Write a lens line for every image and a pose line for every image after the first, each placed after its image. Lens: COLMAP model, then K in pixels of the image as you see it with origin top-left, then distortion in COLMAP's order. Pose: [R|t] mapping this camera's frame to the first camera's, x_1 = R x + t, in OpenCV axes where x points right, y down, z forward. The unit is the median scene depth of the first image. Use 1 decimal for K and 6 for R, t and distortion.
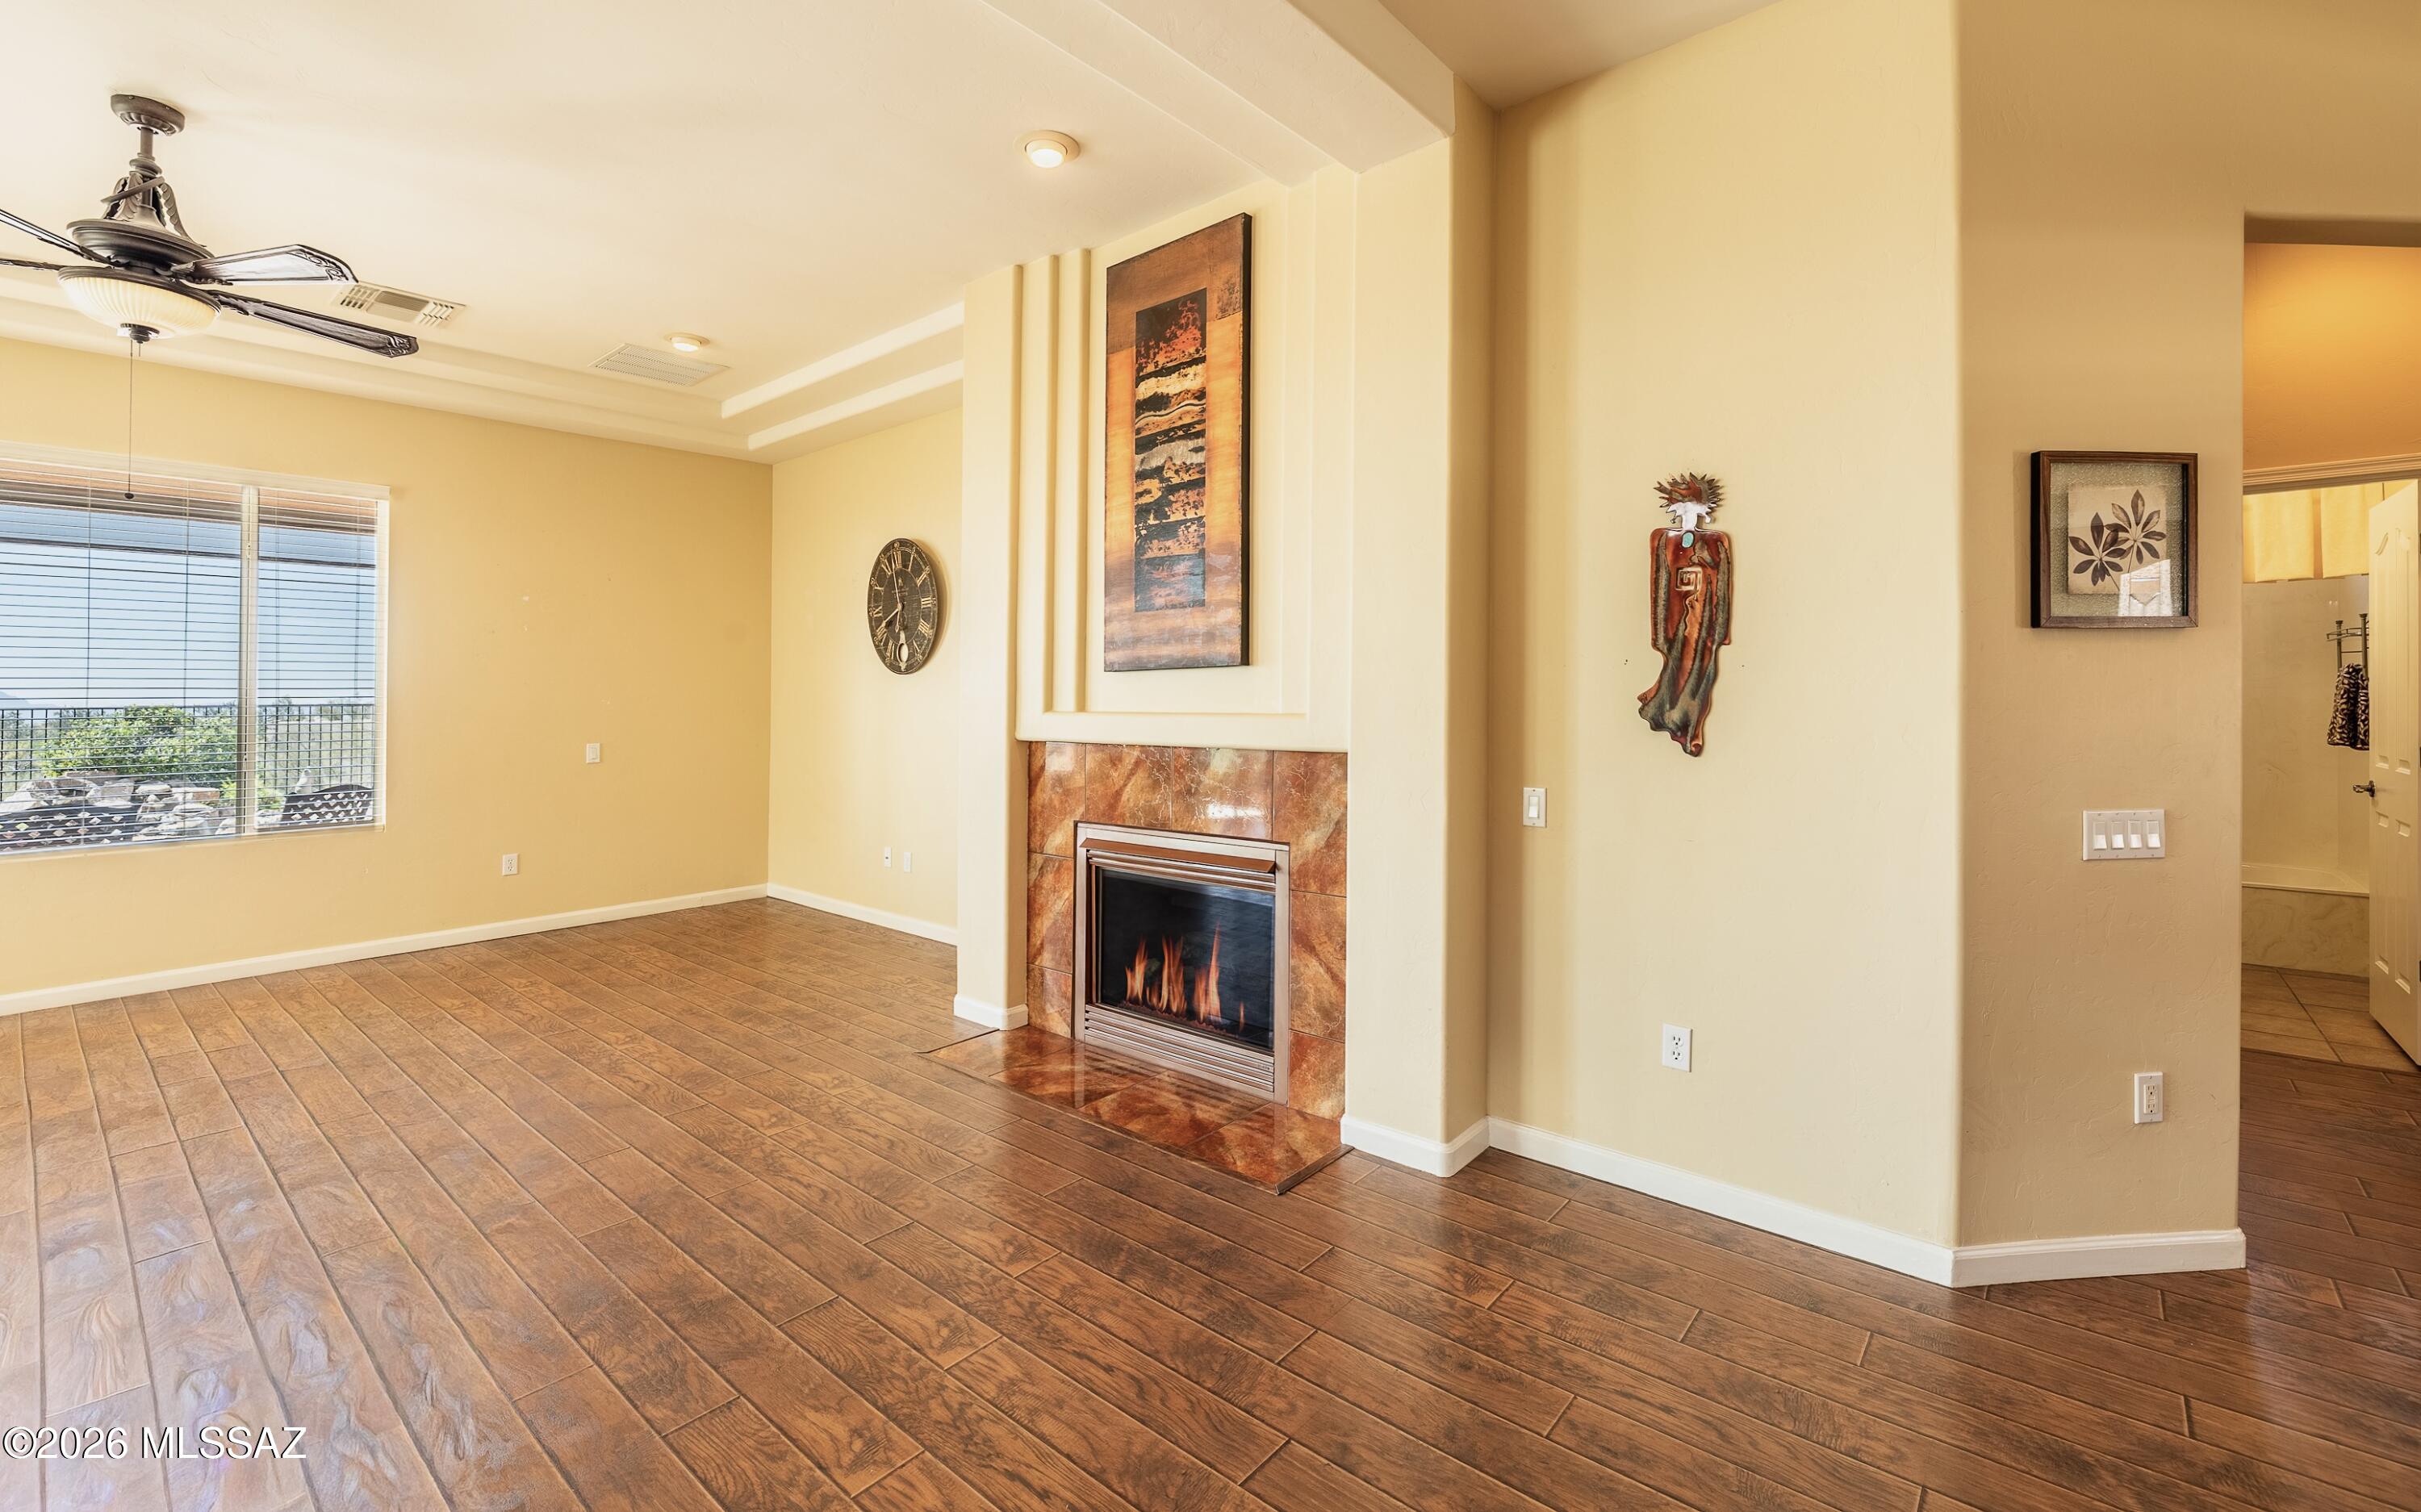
lens RADIAL K [[1033.3, 0, 1220.6], [0, 1033.3, 701.8], [0, 0, 1]] dist [-0.002633, 0.000725]
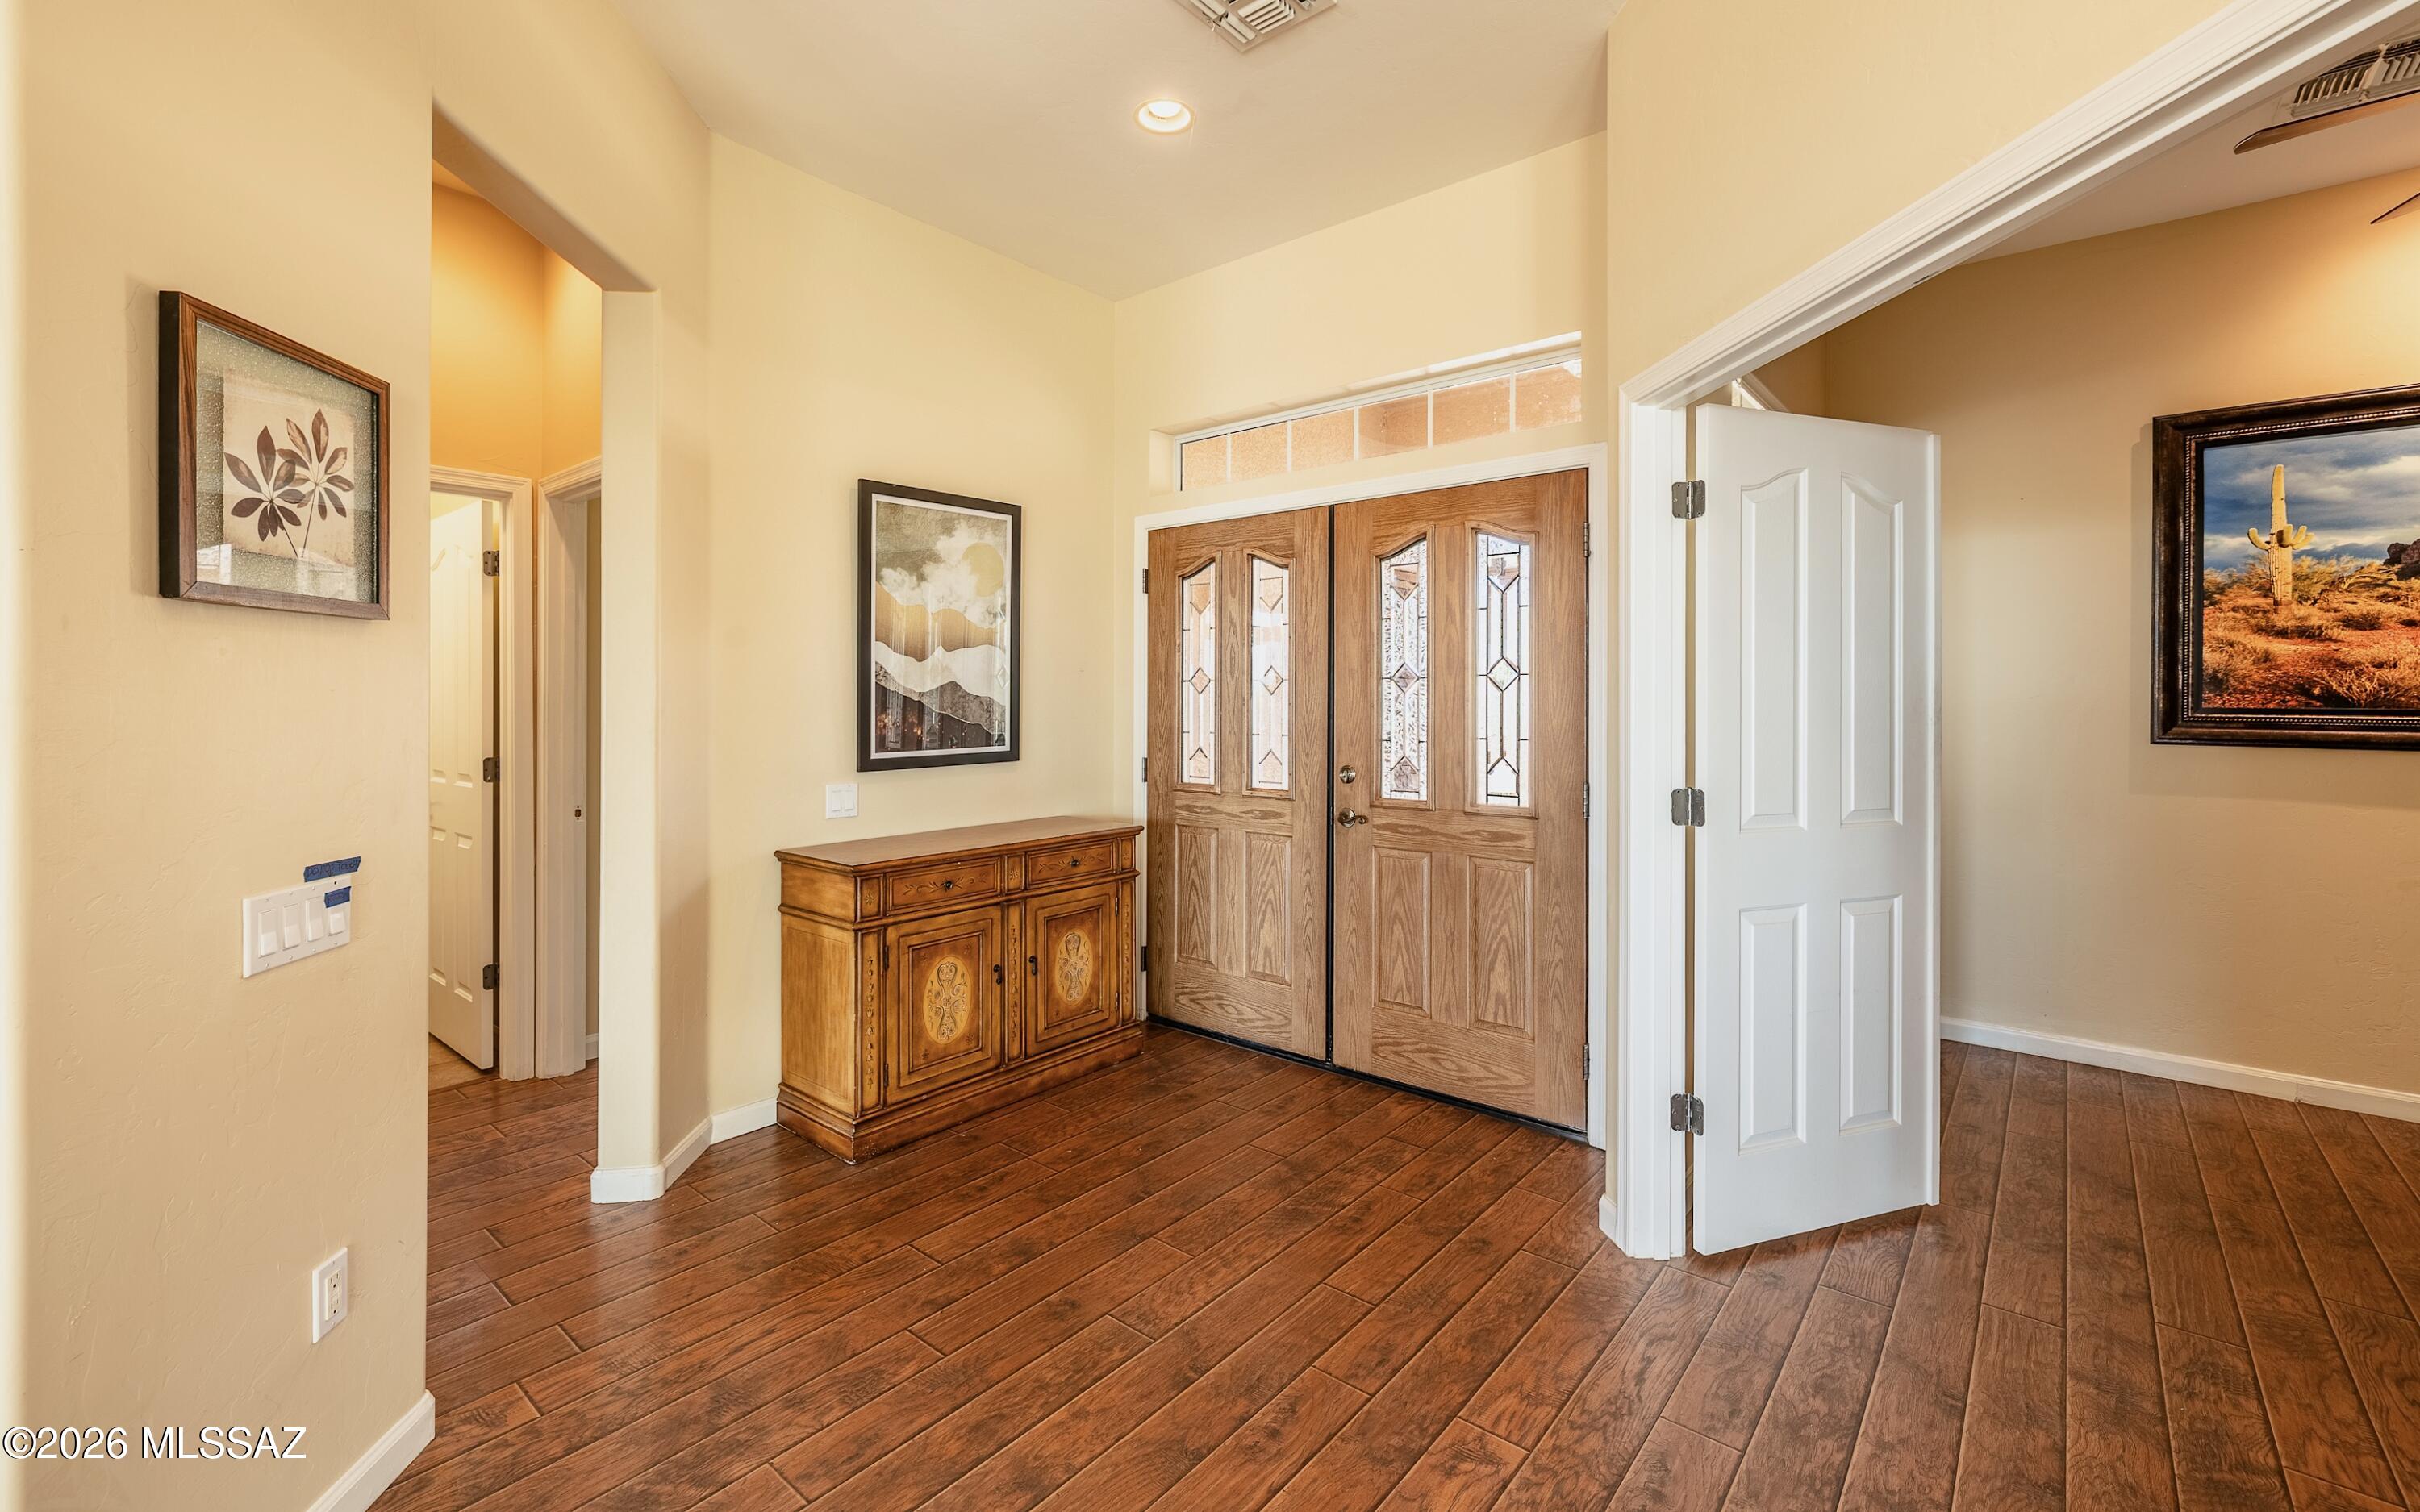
lens RADIAL K [[1032.8, 0, 1238.9], [0, 1032.8, 704.3], [0, 0, 1]] dist [-0.002633, 0.000725]
pose [[-0.007697, 0.001565, 0.999969, 0.140845], [0.007259, 0.999973, -0.001509, -0.004504], [-0.999944, 0.007247, -0.007708, 0.273169]]
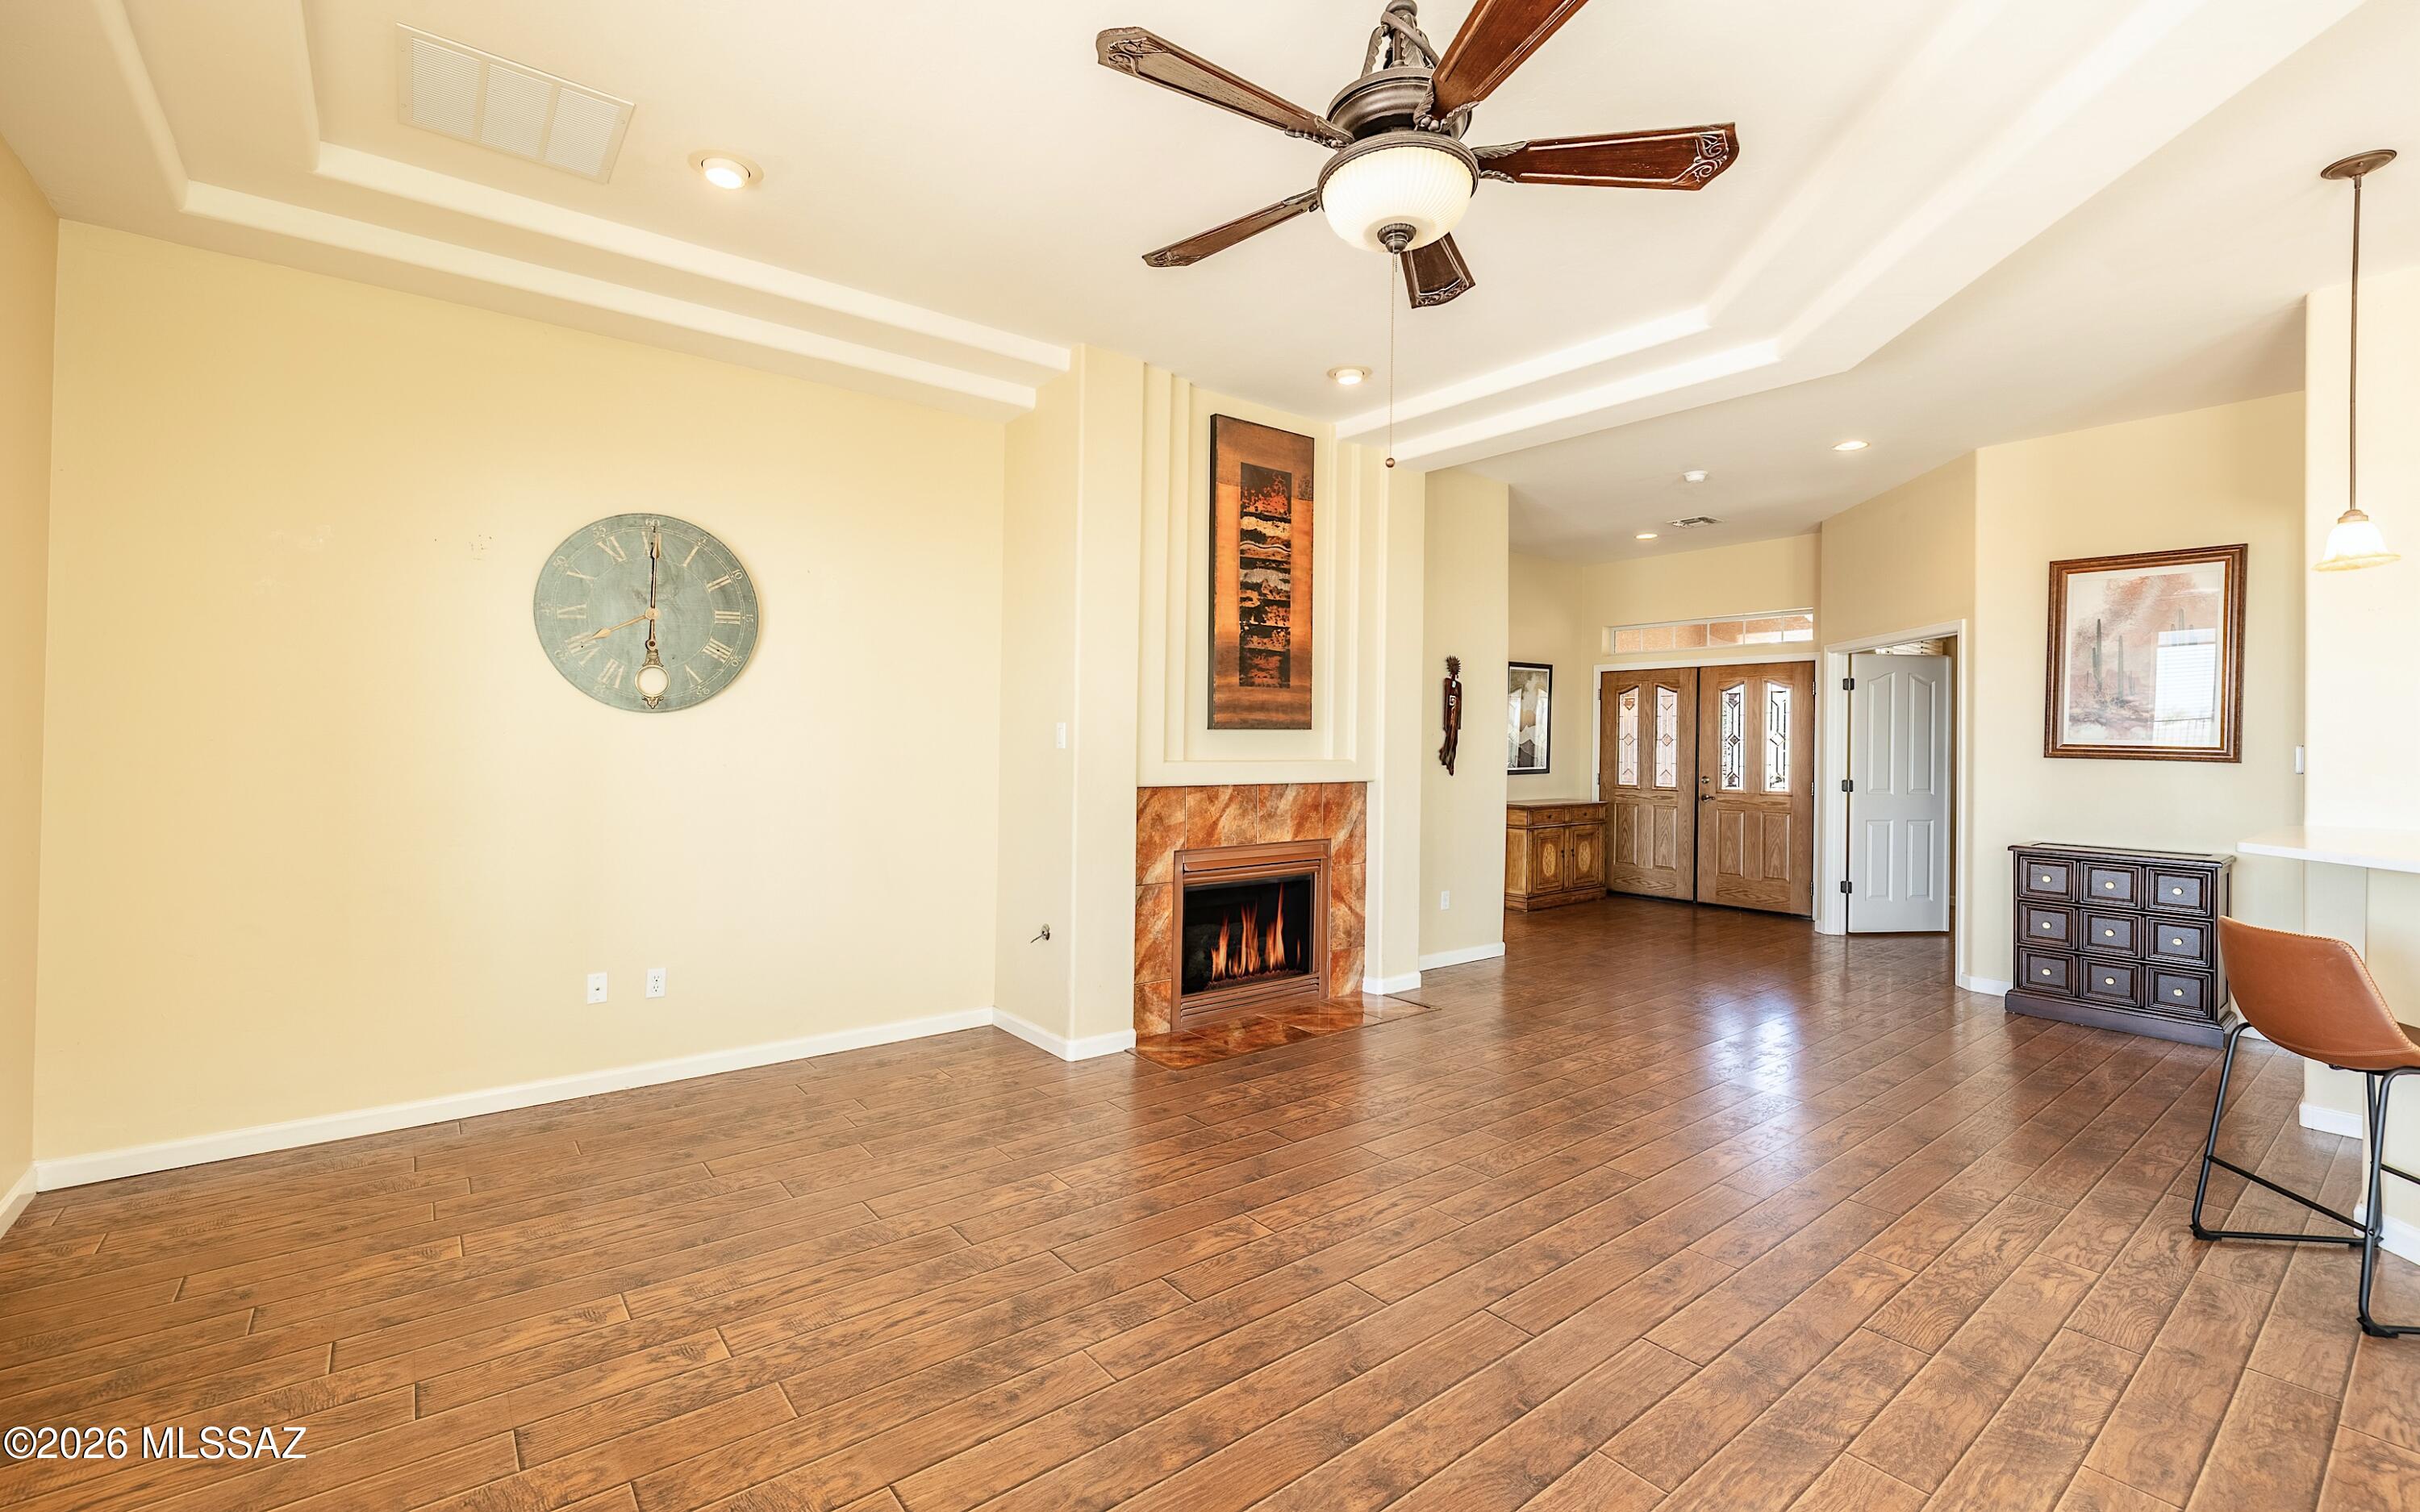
lens RADIAL K [[1032.8, 0, 1213.1], [0, 1032.8, 760.3], [0, 0, 1]] dist [-0.002633, 0.000725]
pose [[0.199276, -0.012767, 0.979860, -1.552563], [-0.008228, 0.999858, 0.014701, -0.010632], [-0.979909, -0.010992, 0.199142, 0.843634]]
